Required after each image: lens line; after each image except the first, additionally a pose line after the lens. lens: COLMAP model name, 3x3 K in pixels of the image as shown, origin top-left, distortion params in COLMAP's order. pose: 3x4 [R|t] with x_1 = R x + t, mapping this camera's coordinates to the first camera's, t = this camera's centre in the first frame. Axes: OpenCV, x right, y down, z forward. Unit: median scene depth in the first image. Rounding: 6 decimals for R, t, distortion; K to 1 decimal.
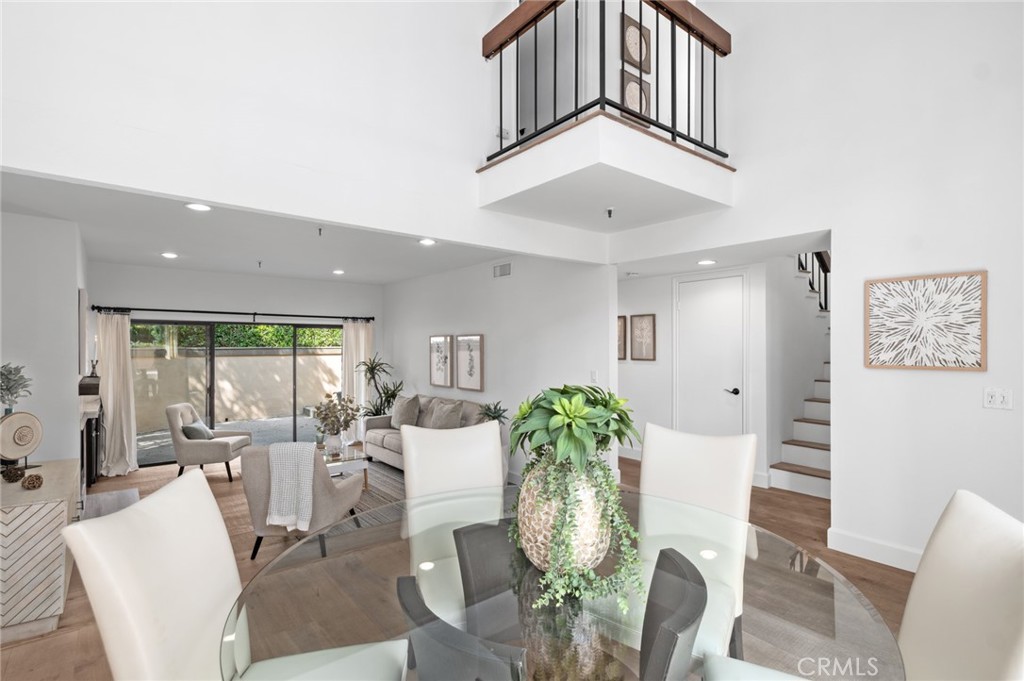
lens RADIAL K [[500.5, 0, 521.2], [0, 500.5, 345.3], [0, 0, 1]] dist [0.001795, 0.001254]
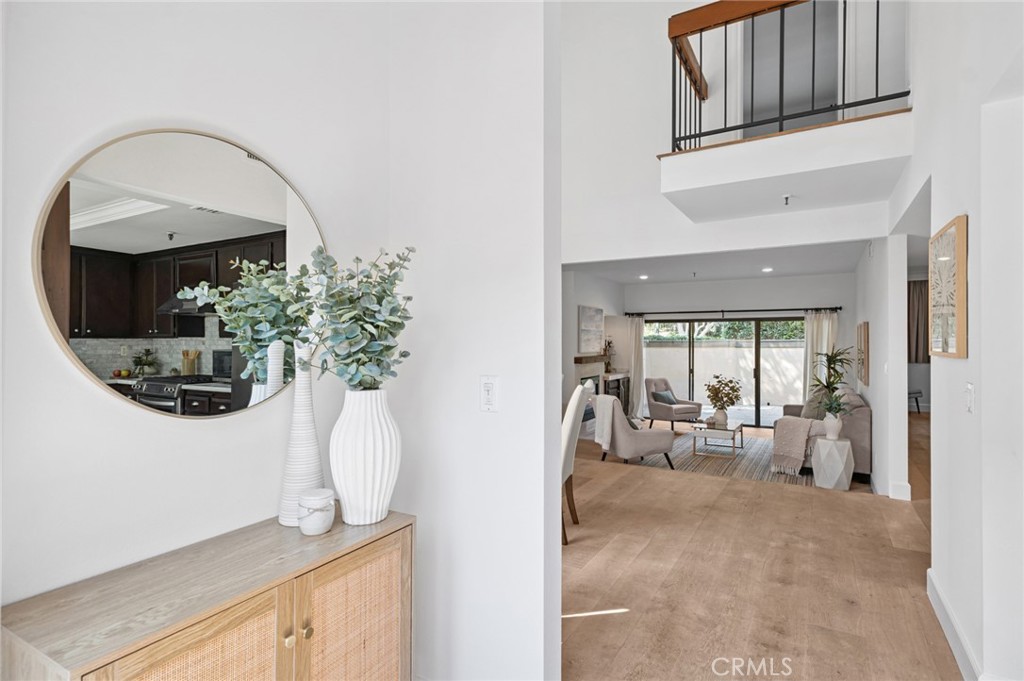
lens RADIAL K [[523.4, 0, 503.7], [0, 523.4, 339.4], [0, 0, 1]] dist [0.001948, 0.000561]
pose [[0.340911, -0.002658, -0.940092, 0.495789], [0.001531, 0.999996, -0.002272, 0.008510], [0.940094, -0.000665, 0.340914, 0.053393]]
